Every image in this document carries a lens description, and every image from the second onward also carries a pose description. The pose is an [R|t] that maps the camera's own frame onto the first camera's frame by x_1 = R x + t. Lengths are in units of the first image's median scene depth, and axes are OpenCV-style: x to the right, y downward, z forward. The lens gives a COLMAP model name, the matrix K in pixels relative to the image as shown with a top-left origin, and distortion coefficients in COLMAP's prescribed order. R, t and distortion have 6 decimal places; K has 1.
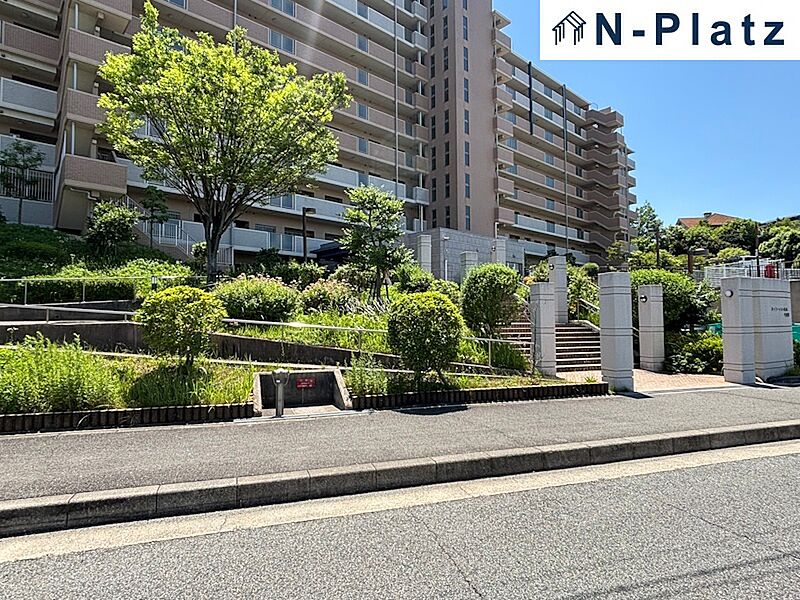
lens RADIAL K [[480.5, 0, 400.1], [0, 480.5, 293.9], [0, 0, 1]] dist [0.043913, -0.043711]
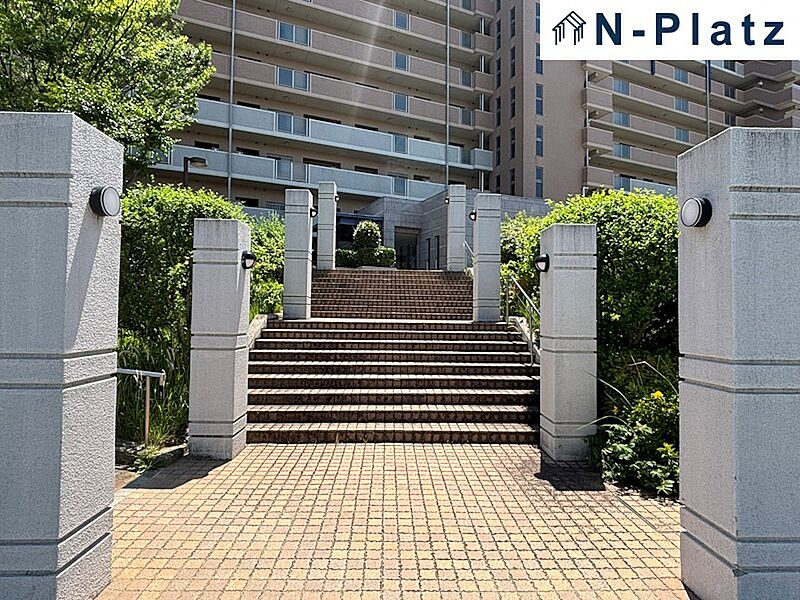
lens RADIAL K [[480.5, 0, 400.1], [0, 480.5, 293.9], [0, 0, 1]] dist [0.043913, -0.043711]
pose [[0.956461, -0.001762, -0.291854, 0.152182], [0.006762, 0.999847, 0.016126, 0.008234], [0.291781, -0.017397, 0.956327, 0.183890]]
